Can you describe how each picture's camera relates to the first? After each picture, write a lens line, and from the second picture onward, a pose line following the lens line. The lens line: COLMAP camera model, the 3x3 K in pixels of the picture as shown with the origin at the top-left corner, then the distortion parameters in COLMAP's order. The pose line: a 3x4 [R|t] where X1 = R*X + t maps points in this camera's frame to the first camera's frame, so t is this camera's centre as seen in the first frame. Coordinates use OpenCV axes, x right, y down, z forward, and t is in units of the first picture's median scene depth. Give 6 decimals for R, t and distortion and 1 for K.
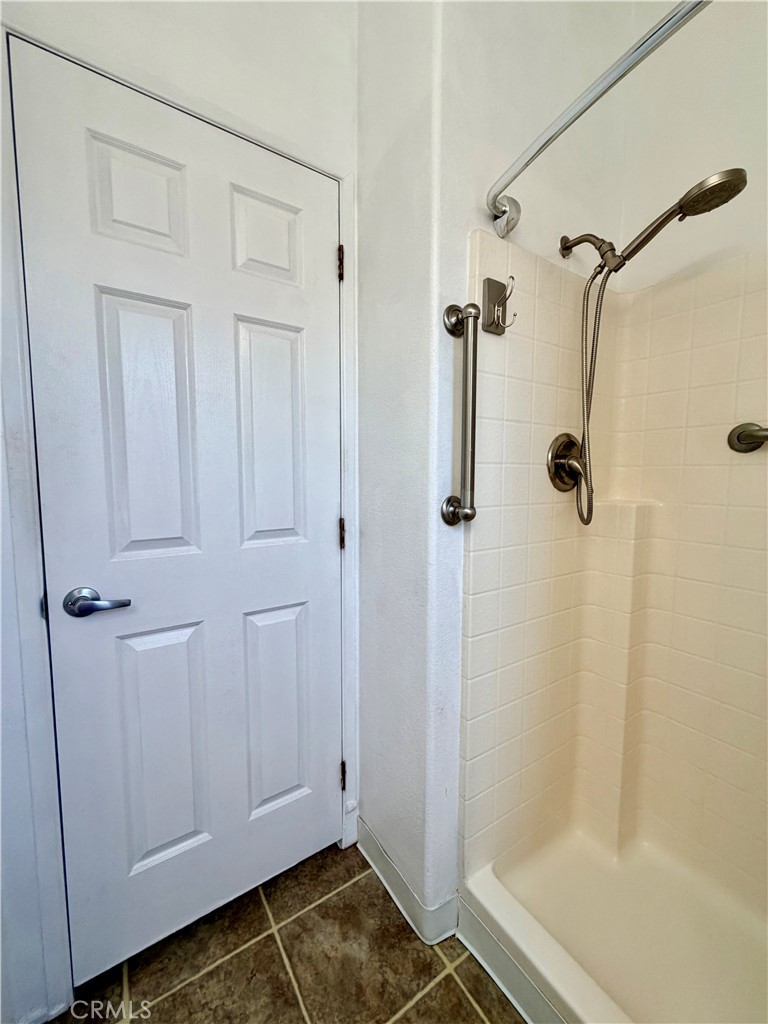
lens RADIAL K [[411.7, 0, 383.5], [0, 411.7, 509.6], [0, 0, 1]] dist [0.000190, 0.000330]
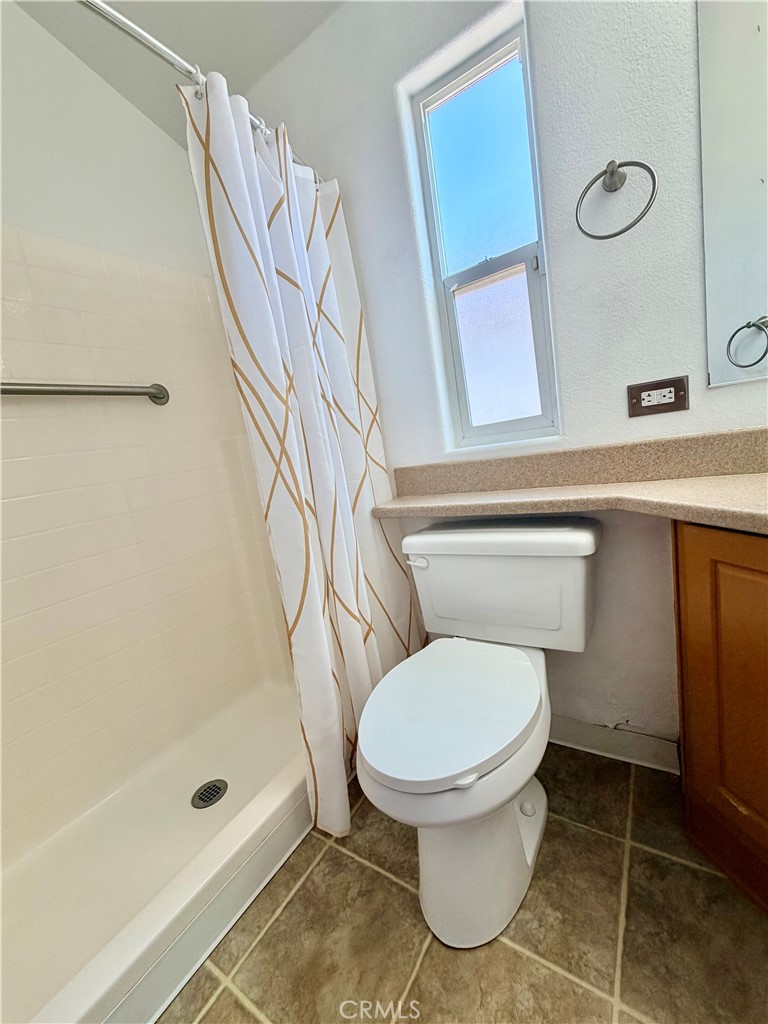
lens RADIAL K [[411.7, 0, 383.5], [0, 411.7, 509.6], [0, 0, 1]] dist [0.000190, 0.000330]
pose [[-0.383738, -0.096787, 0.918356, -0.830672], [0.230118, 0.953096, 0.196604, 0.105519], [-0.894310, 0.286775, -0.343467, 1.035696]]
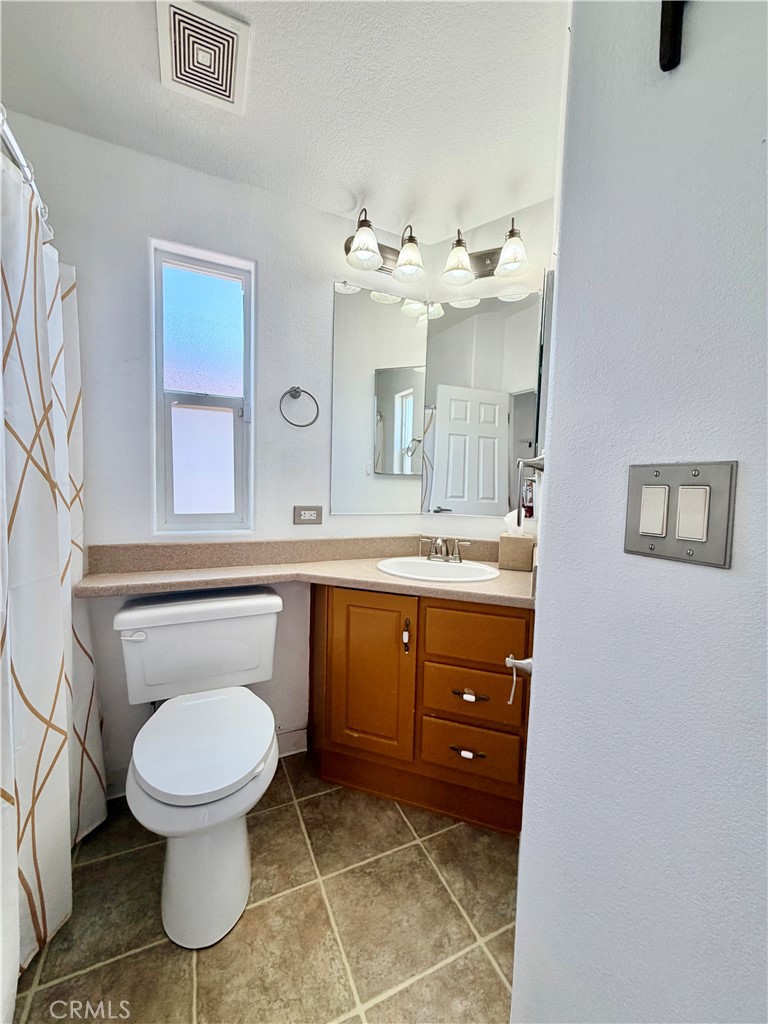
lens RADIAL K [[411.7, 0, 383.5], [0, 411.7, 509.6], [0, 0, 1]] dist [0.000190, 0.000330]
pose [[-0.986651, -0.043709, 0.156872, -0.731928], [-0.019649, 0.988222, 0.151759, -0.100878], [-0.161658, 0.146651, -0.975889, 1.676121]]
